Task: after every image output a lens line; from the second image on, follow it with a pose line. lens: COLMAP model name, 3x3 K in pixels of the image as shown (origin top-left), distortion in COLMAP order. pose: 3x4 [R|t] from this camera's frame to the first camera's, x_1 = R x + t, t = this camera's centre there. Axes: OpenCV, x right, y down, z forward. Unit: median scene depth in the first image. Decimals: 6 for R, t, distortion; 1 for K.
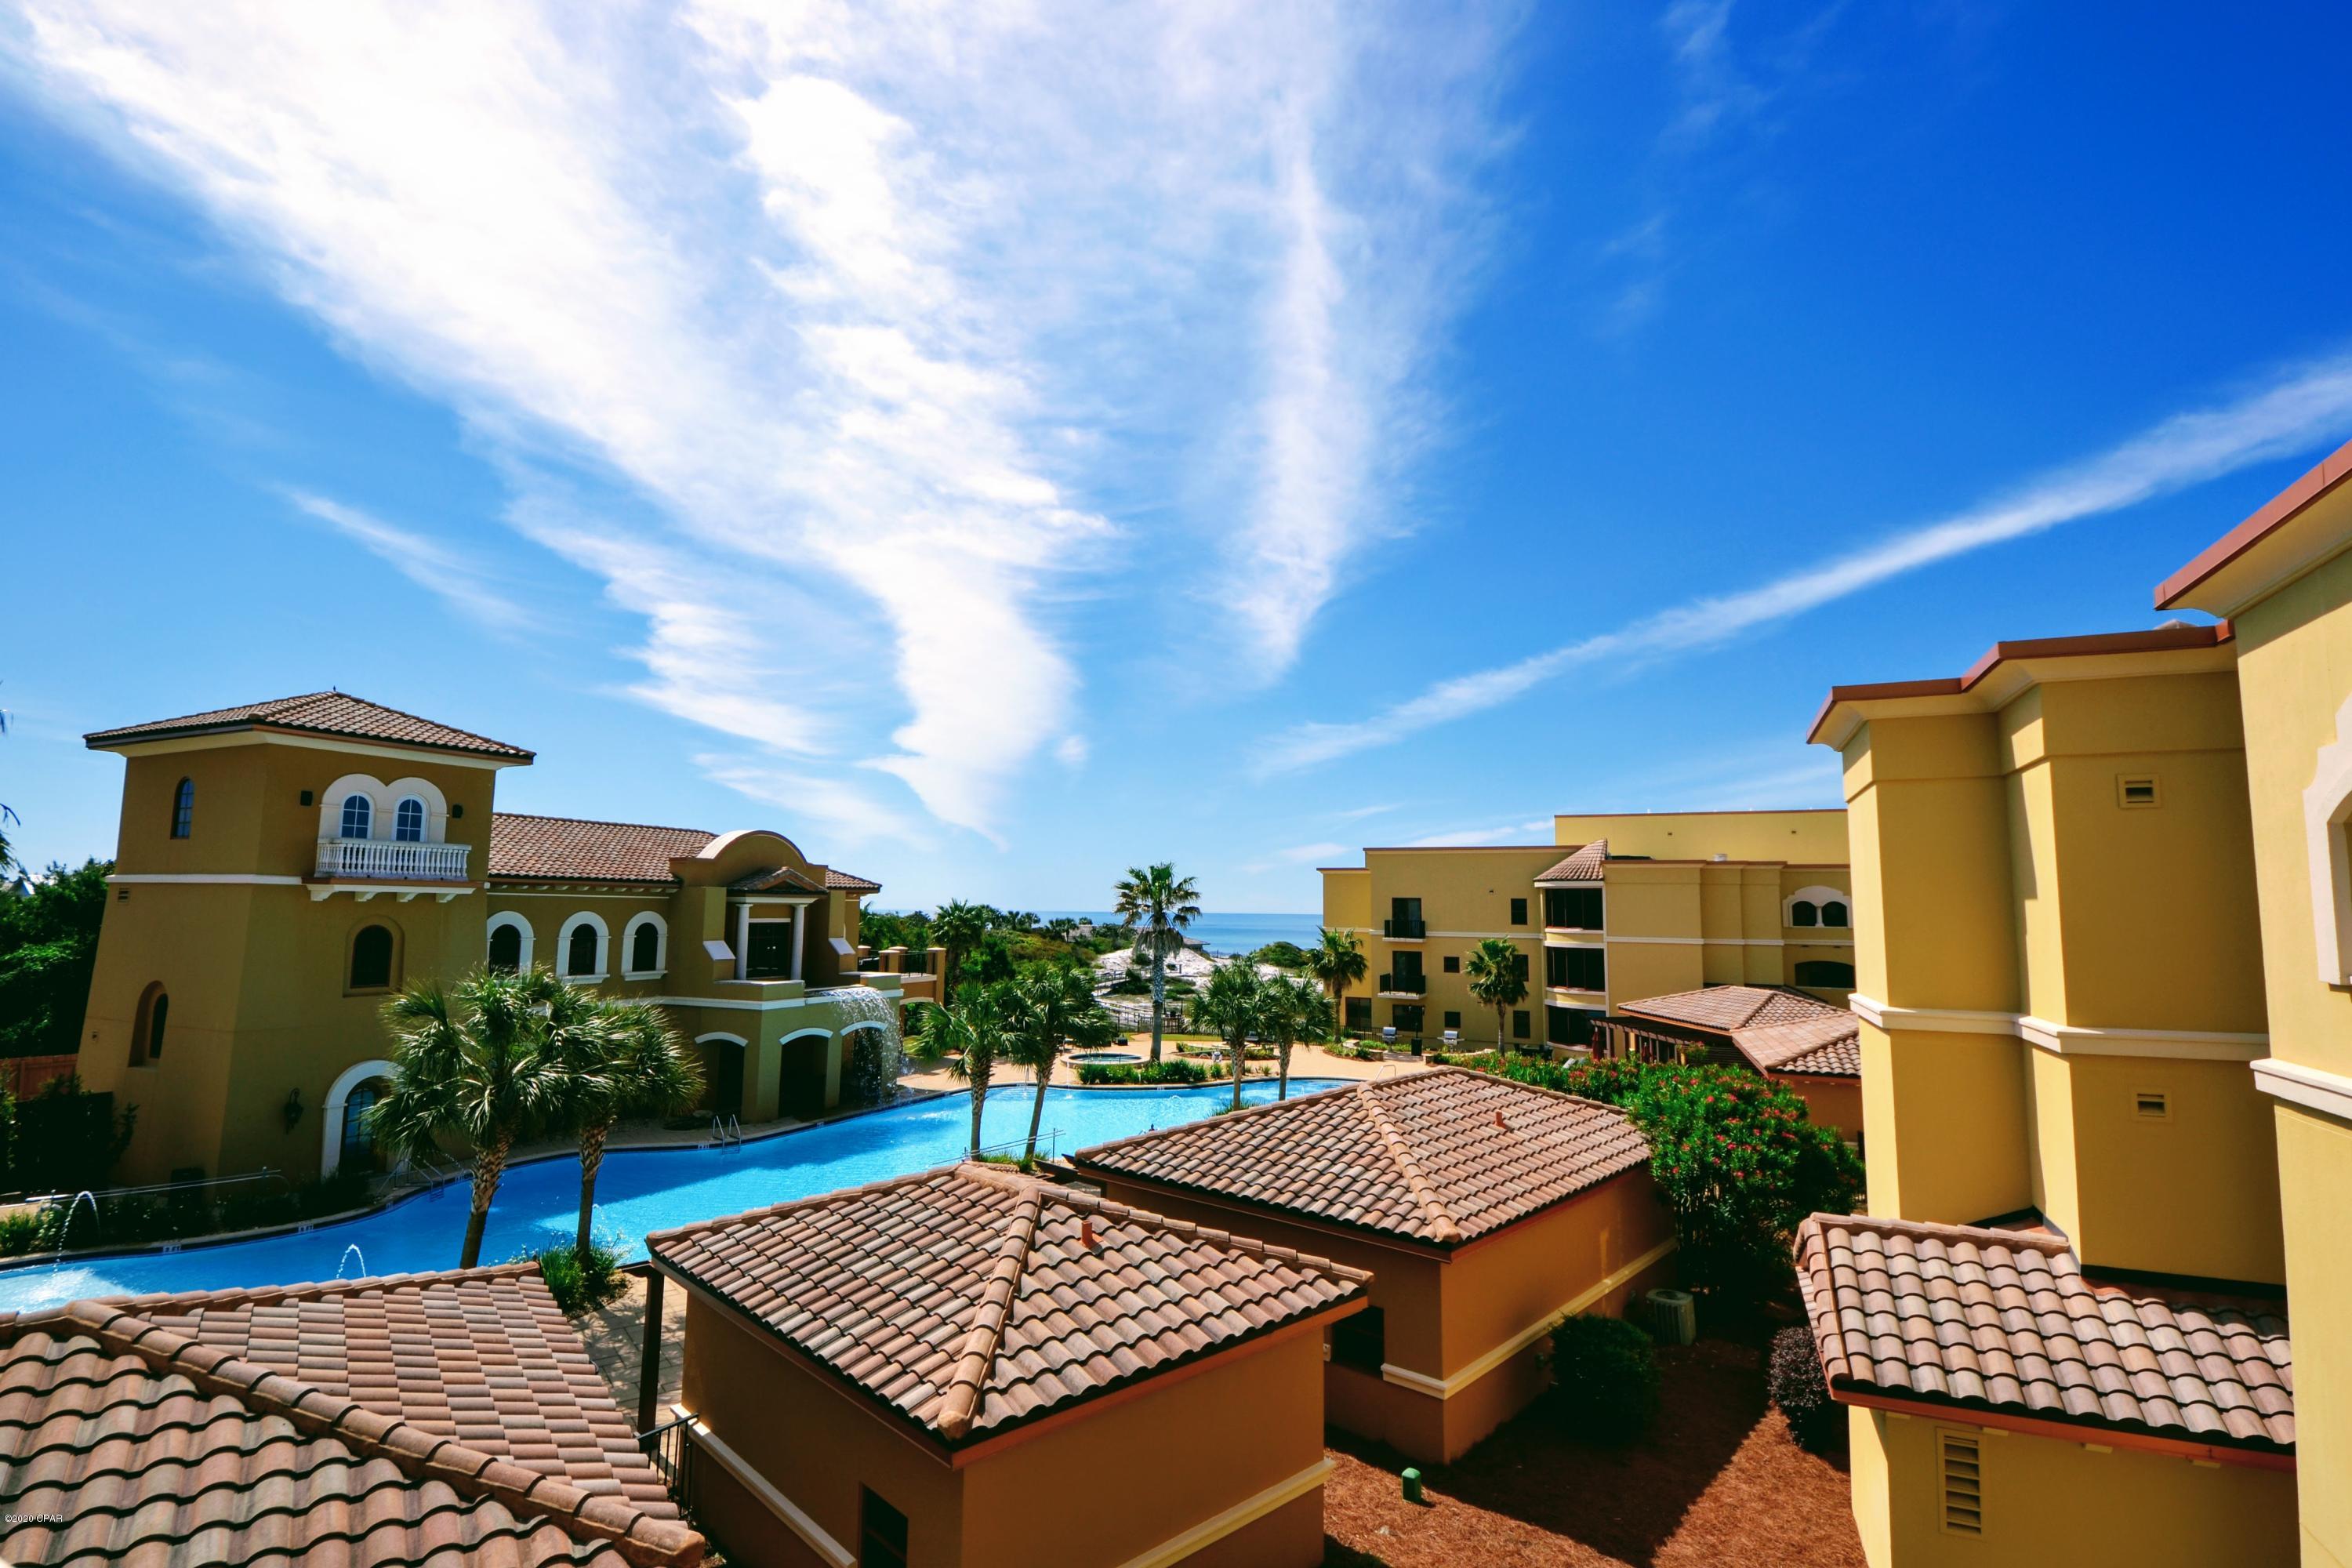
lens RADIAL K [[1110.9, 0, 1181.1], [0, 1110.9, 808.7], [0, 0, 1]] dist [0.023263, -0.026804]
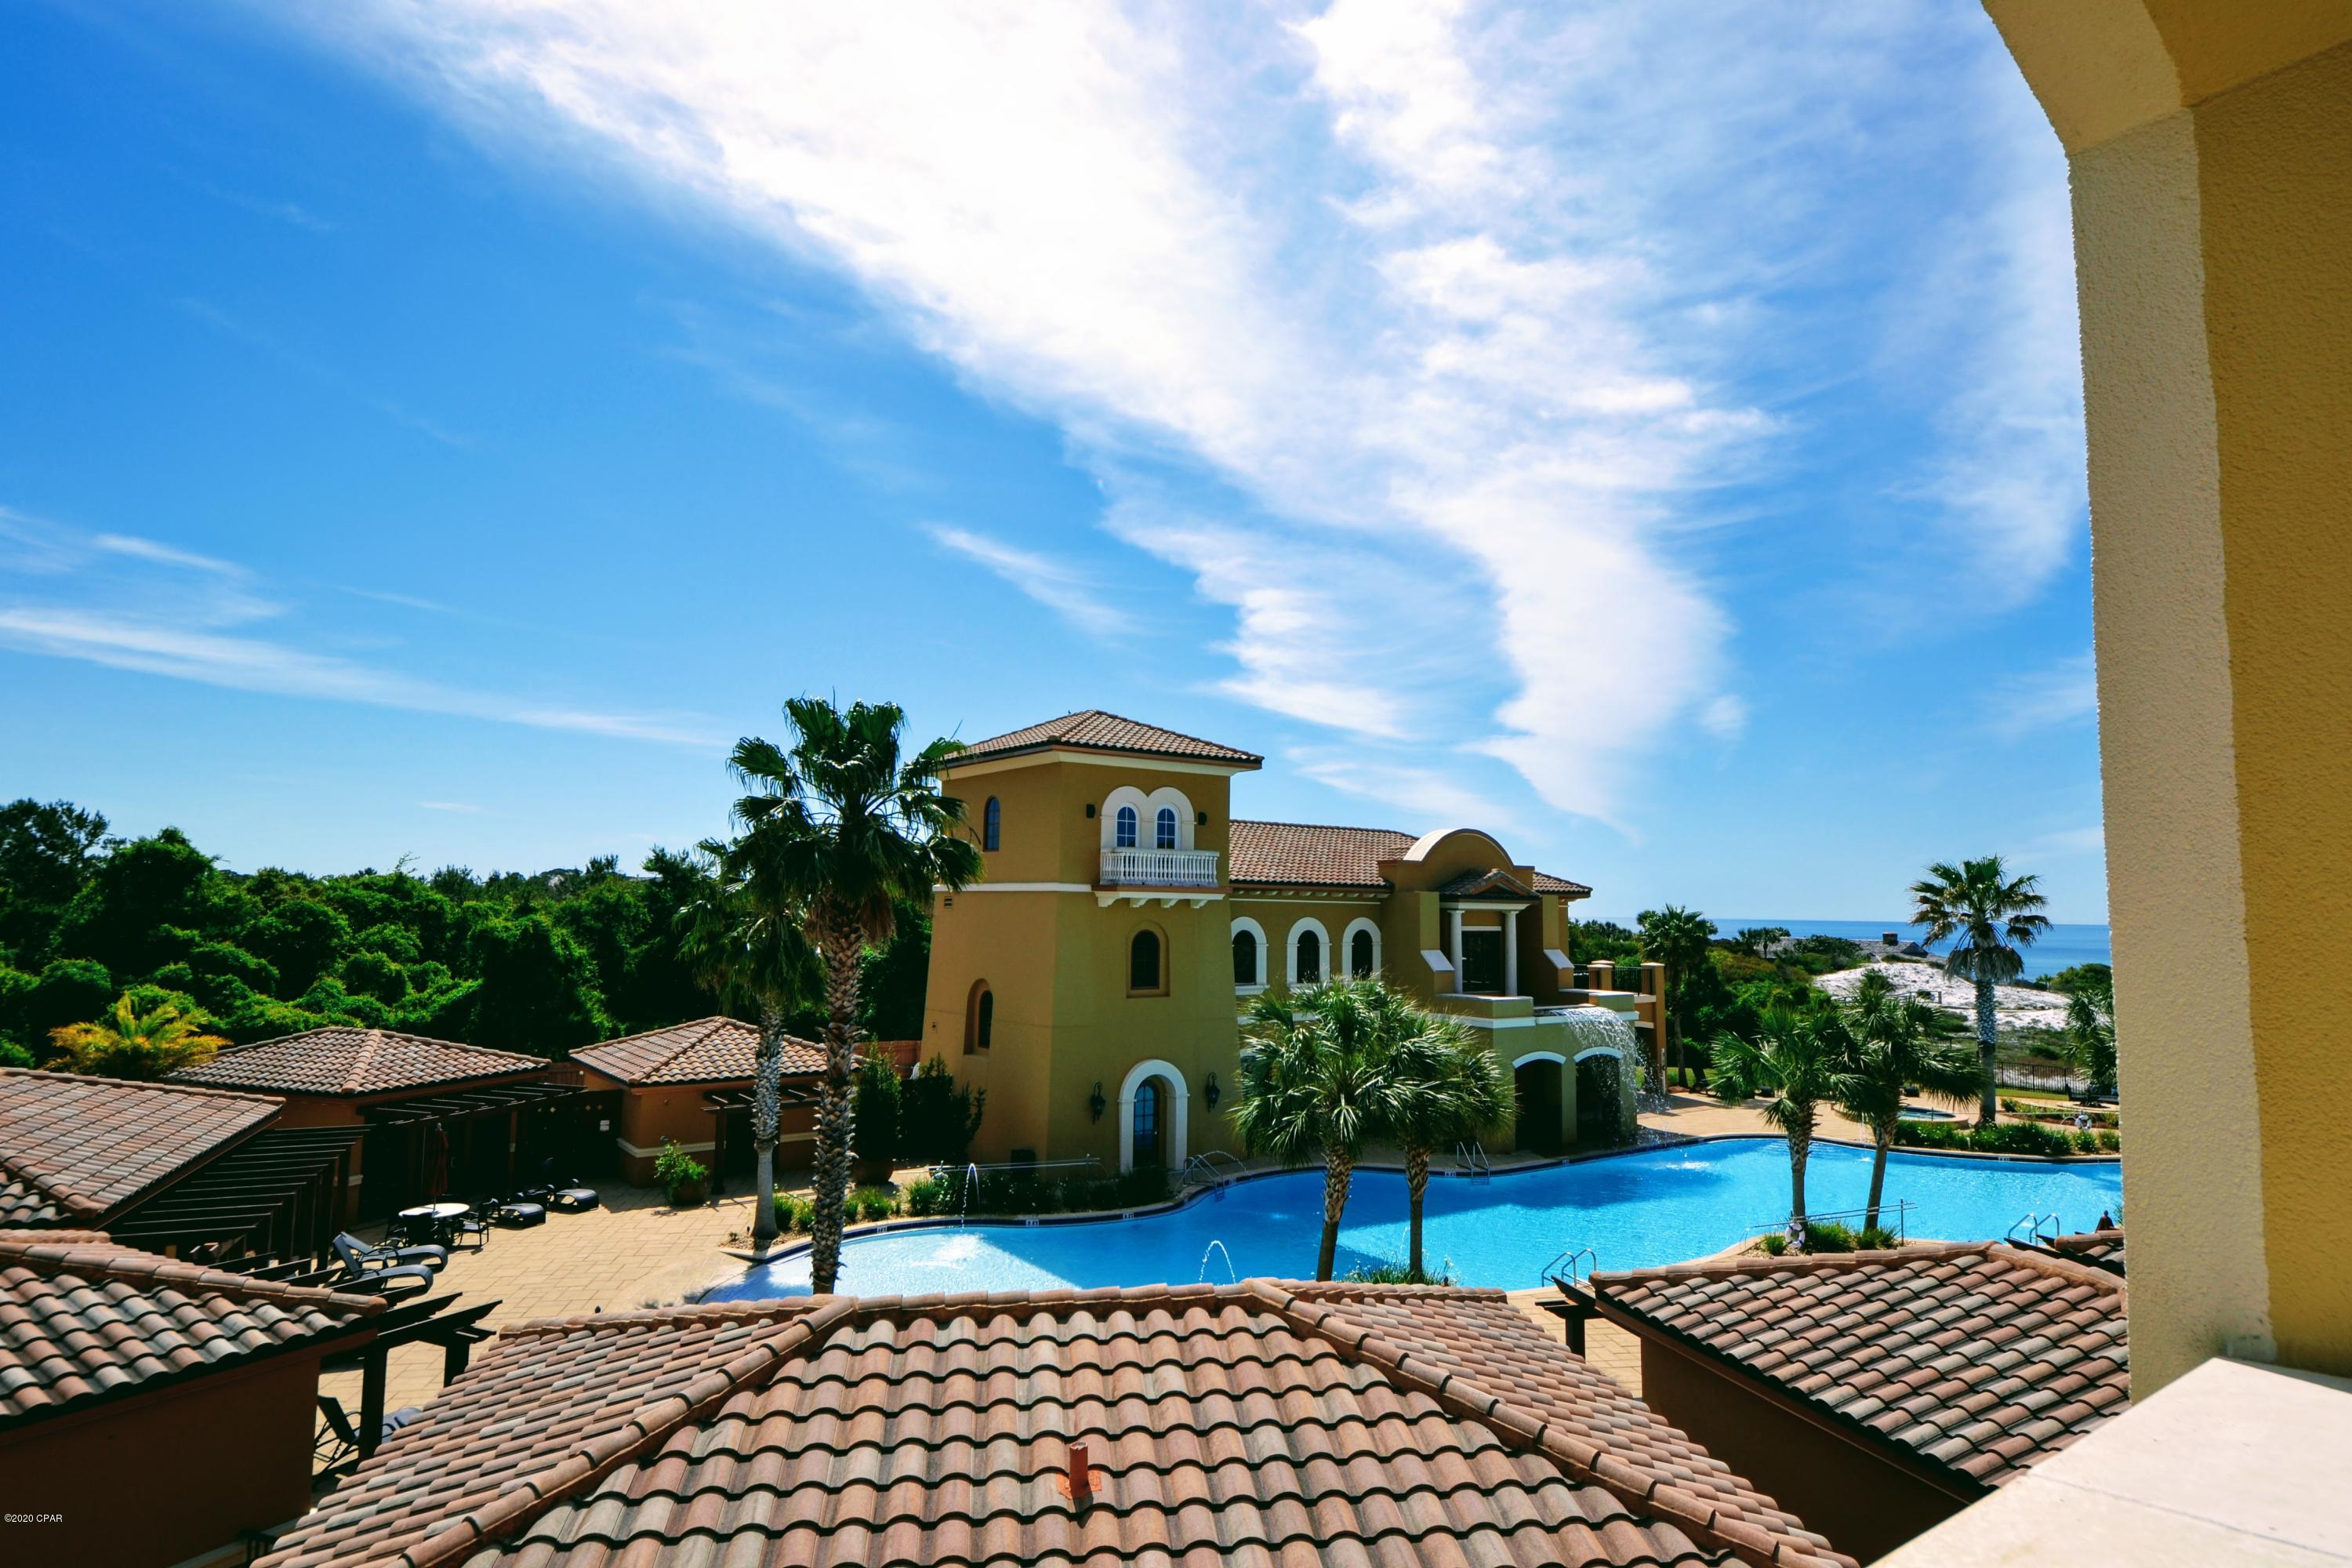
lens RADIAL K [[1288.8, 0, 1166.9], [0, 1288.8, 833.9], [0, 0, 1]] dist [0.040267, -0.036555]
pose [[0.874962, -0.027113, -0.483432, -0.083434], [0.040365, 0.999040, 0.017026, -0.003571], [0.482506, -0.034411, 0.875217, -0.027619]]
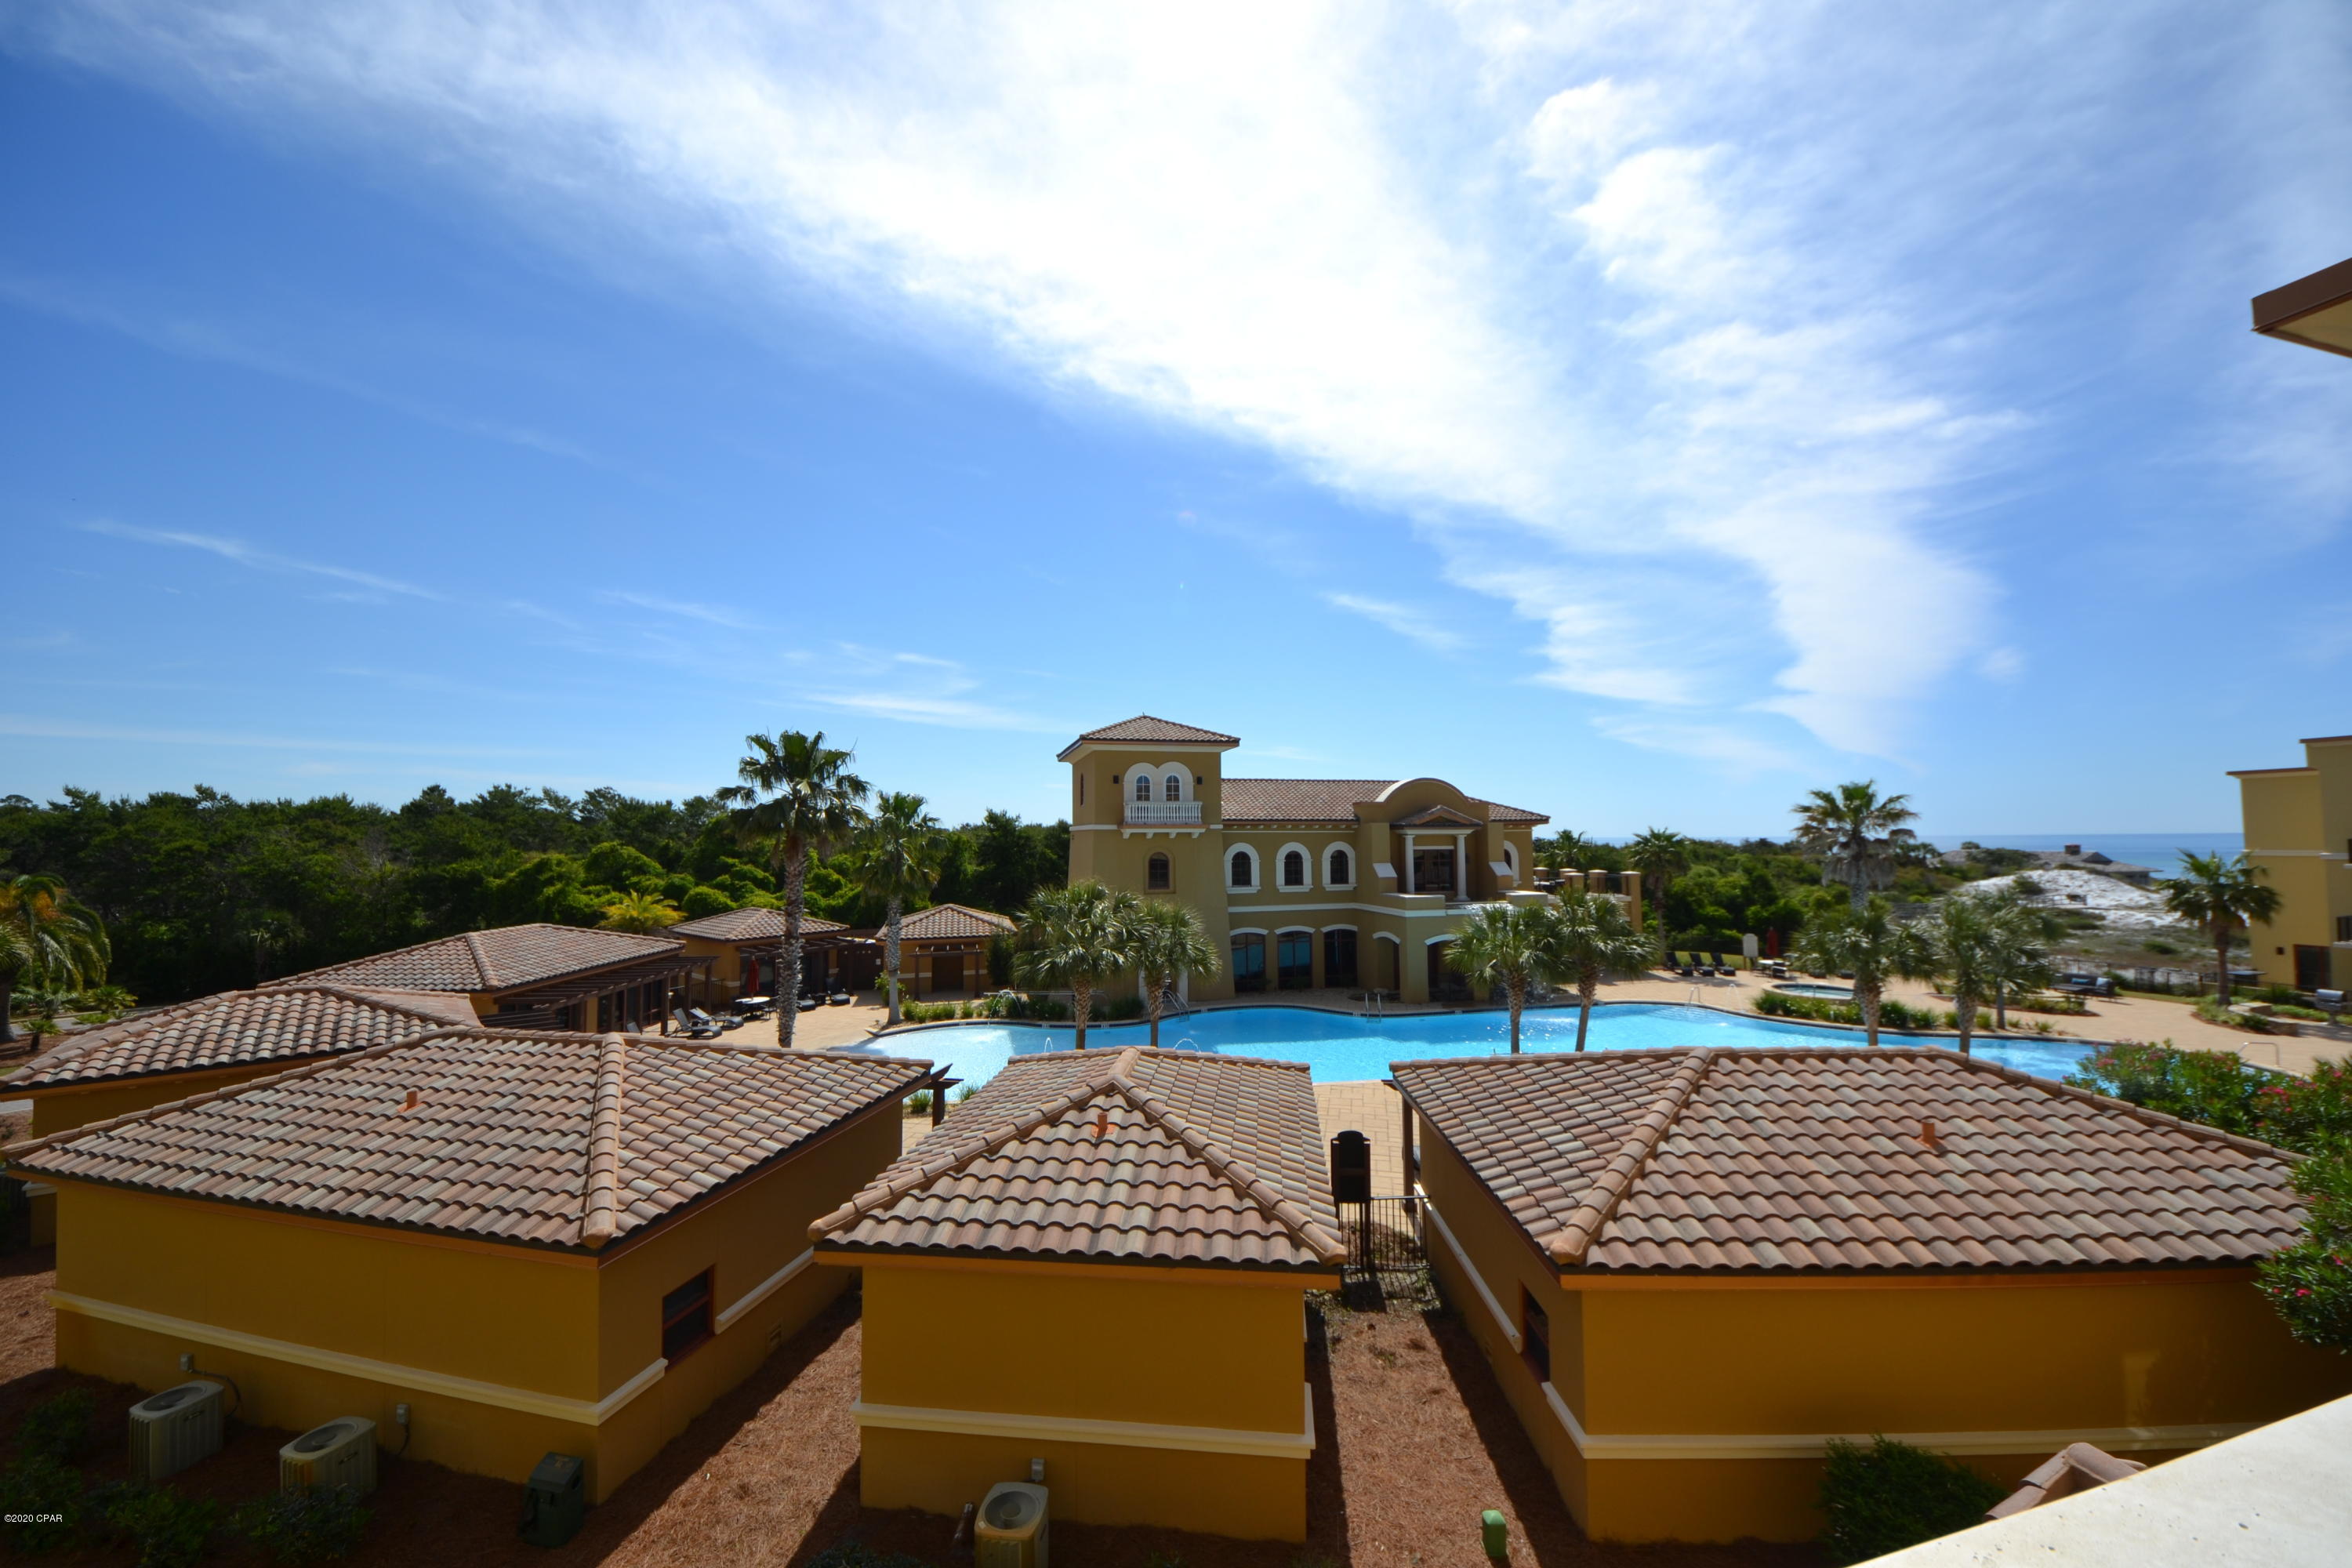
lens RADIAL K [[831.5, 0, 1168.1], [0, 831.5, 765.2], [0, 0, 1]] dist [0.023172, -0.020163]
pose [[0.627761, -0.082494, -0.774022, 0.181654], [0.084468, 0.995716, -0.037615, 0.015748], [0.773809, -0.041767, 0.632040, 0.158970]]
